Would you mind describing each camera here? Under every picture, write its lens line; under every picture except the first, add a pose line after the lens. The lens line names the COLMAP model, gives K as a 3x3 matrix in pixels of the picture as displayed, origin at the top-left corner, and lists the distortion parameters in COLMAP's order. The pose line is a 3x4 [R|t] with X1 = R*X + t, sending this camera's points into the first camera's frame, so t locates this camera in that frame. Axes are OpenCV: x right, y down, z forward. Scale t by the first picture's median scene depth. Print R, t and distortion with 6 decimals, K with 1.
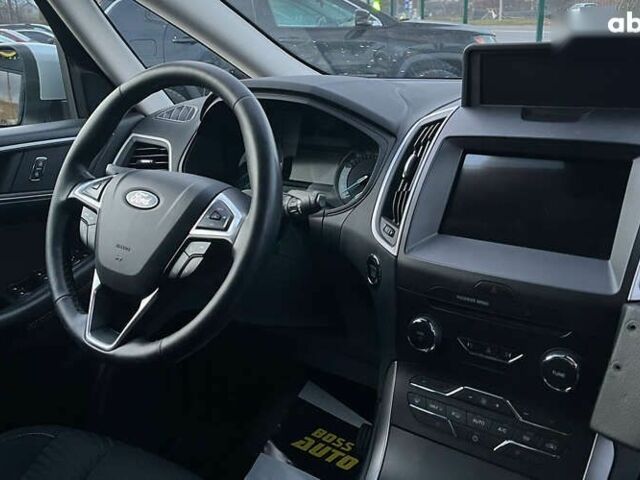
lens RADIAL K [[600.5, 0, 320.8], [0, 600.5, 224.6], [0, 0, 1]] dist [0.070942, -0.145139]
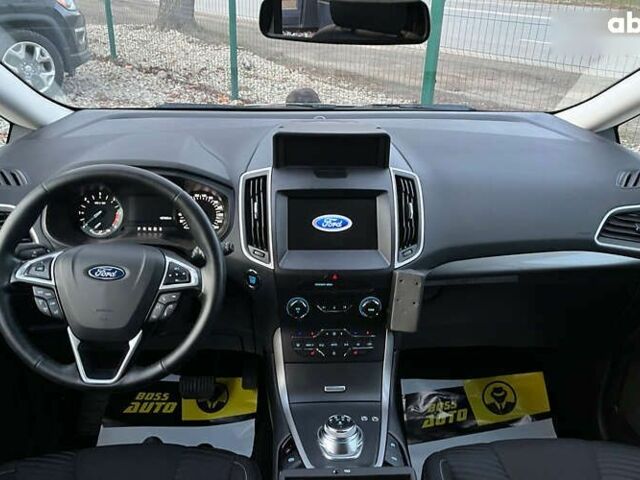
lens RADIAL K [[552.7, 0, 319.9], [0, 552.7, 231.3], [0, 0, 1]] dist [0.000436, -0.000720]
pose [[0.763021, -0.201905, 0.614030, -0.645343], [0.123812, 0.978026, 0.167740, -0.270574], [-0.634404, -0.051965, 0.771253, -0.253732]]
